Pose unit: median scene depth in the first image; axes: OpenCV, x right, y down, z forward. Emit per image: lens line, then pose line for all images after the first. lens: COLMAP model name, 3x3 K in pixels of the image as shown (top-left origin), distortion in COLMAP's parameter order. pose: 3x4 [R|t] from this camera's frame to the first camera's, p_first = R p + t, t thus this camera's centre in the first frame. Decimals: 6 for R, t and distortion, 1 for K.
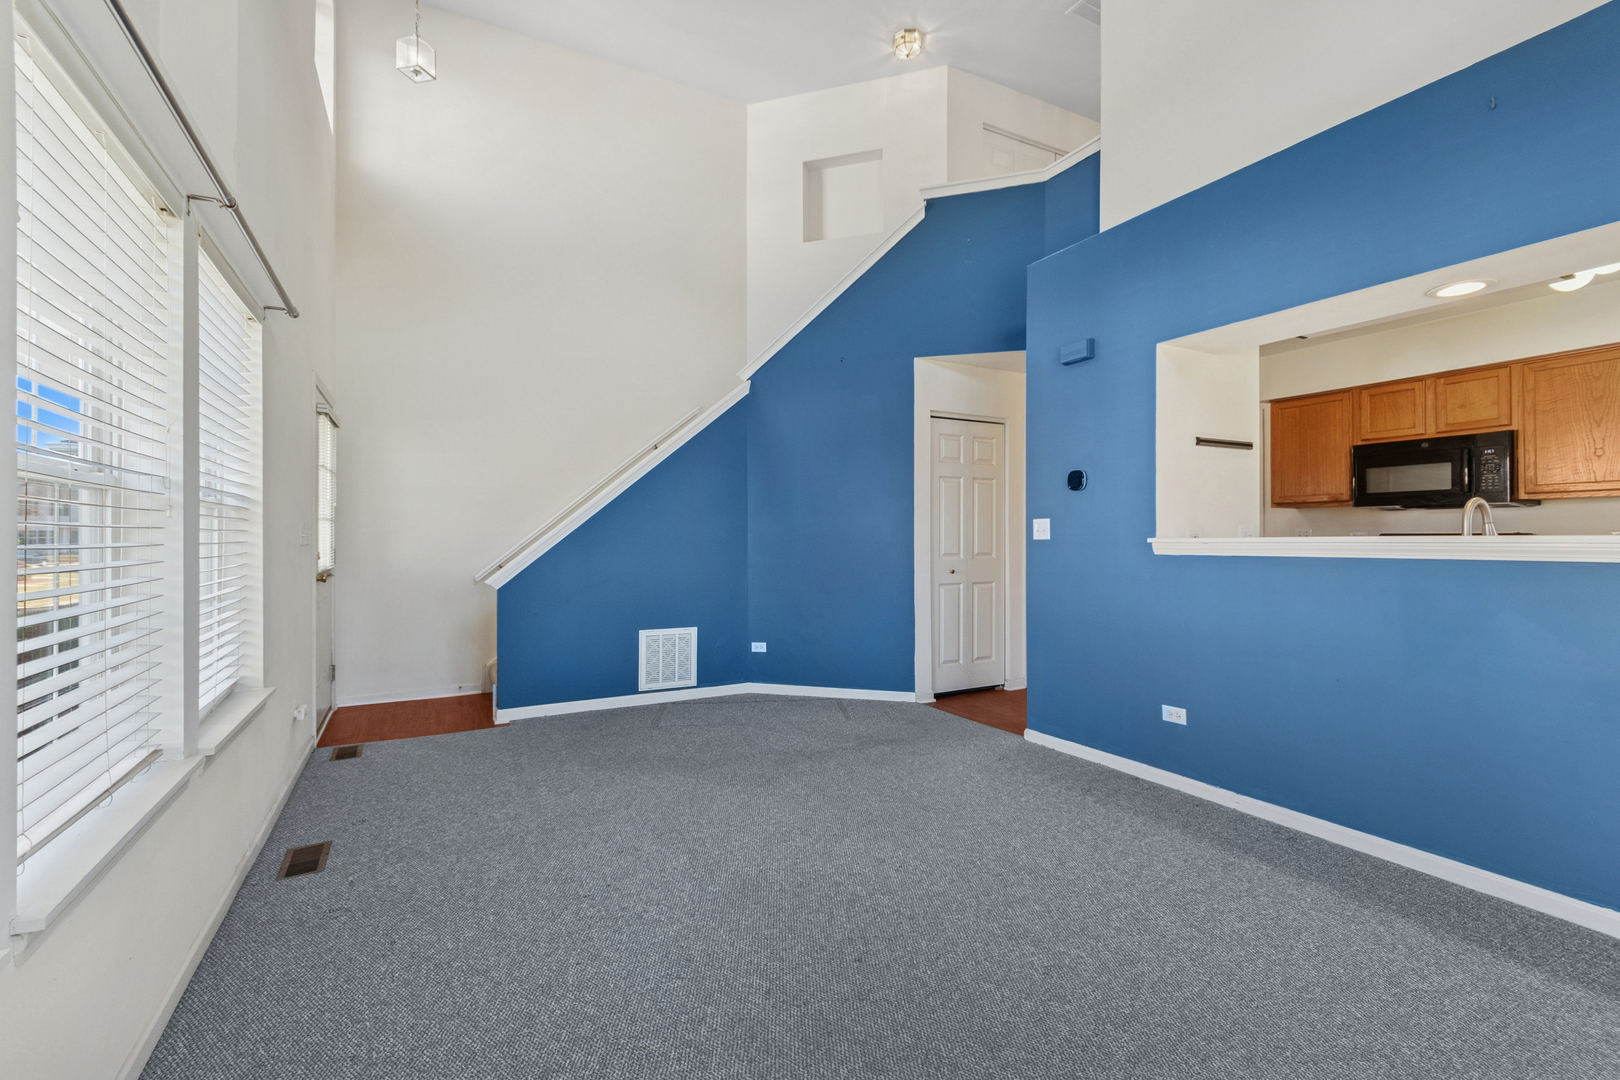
lens RADIAL K [[748.2, 0, 818.2], [0, 748.2, 540.4], [0, 0, 1]] dist [0.005499, -0.000499]
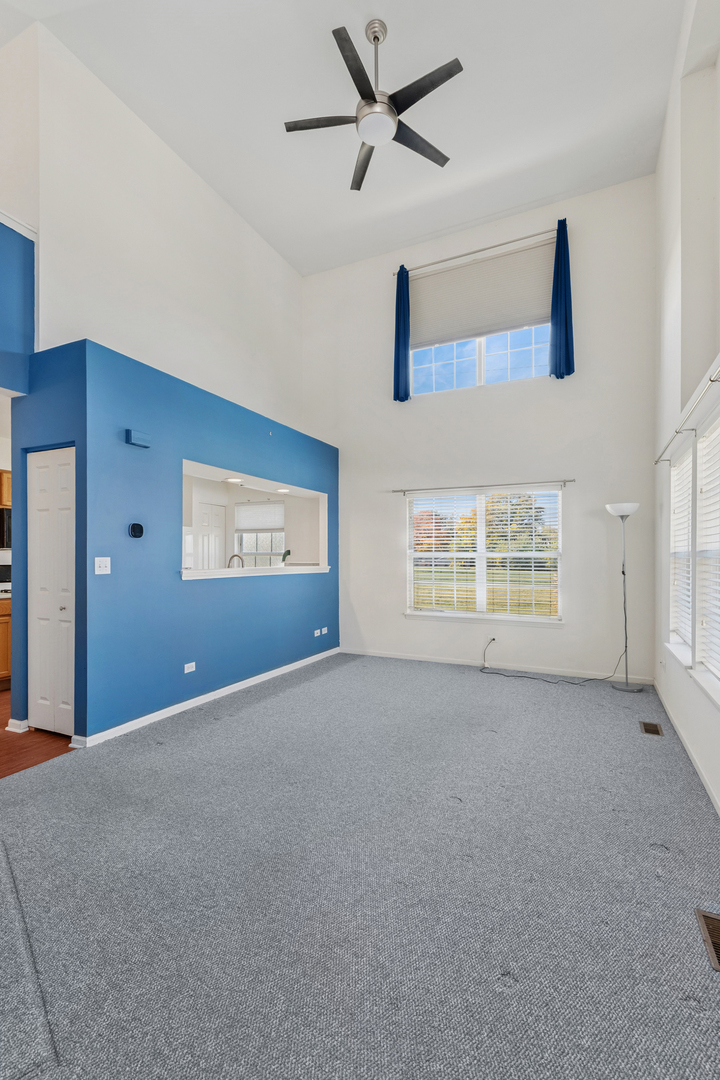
lens RADIAL K [[498.8, 0, 355.7], [0, 498.8, 553.8], [0, 0, 1]] dist [0.005499, -0.000499]
pose [[-0.601851, 0.006741, 0.798580, -0.718916], [0.001811, 0.999973, -0.007076, -0.032739], [-0.798607, -0.002813, -0.601847, 1.379300]]
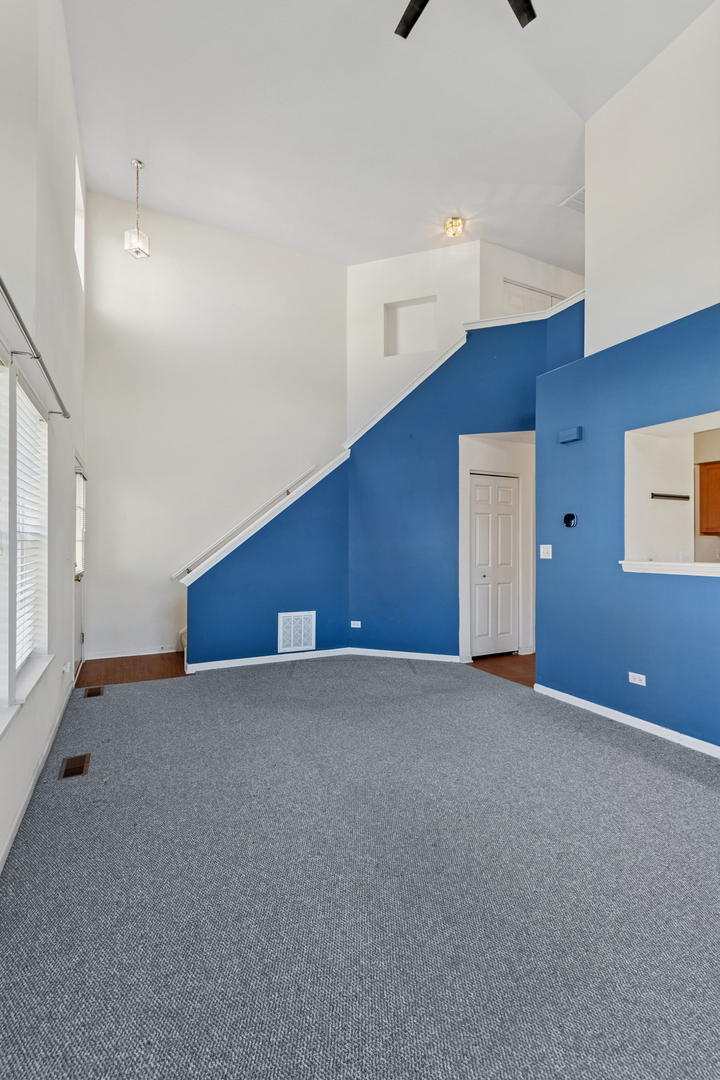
lens RADIAL K [[498.8, 0, 364.3], [0, 498.8, 535.3], [0, 0, 1]] dist [0.005499, -0.000499]
pose [[0.999365, 0.003258, -0.035484, -0.037146], [-0.003441, 0.999981, -0.005097, -0.047462], [0.035467, 0.005216, 0.999357, -0.023556]]
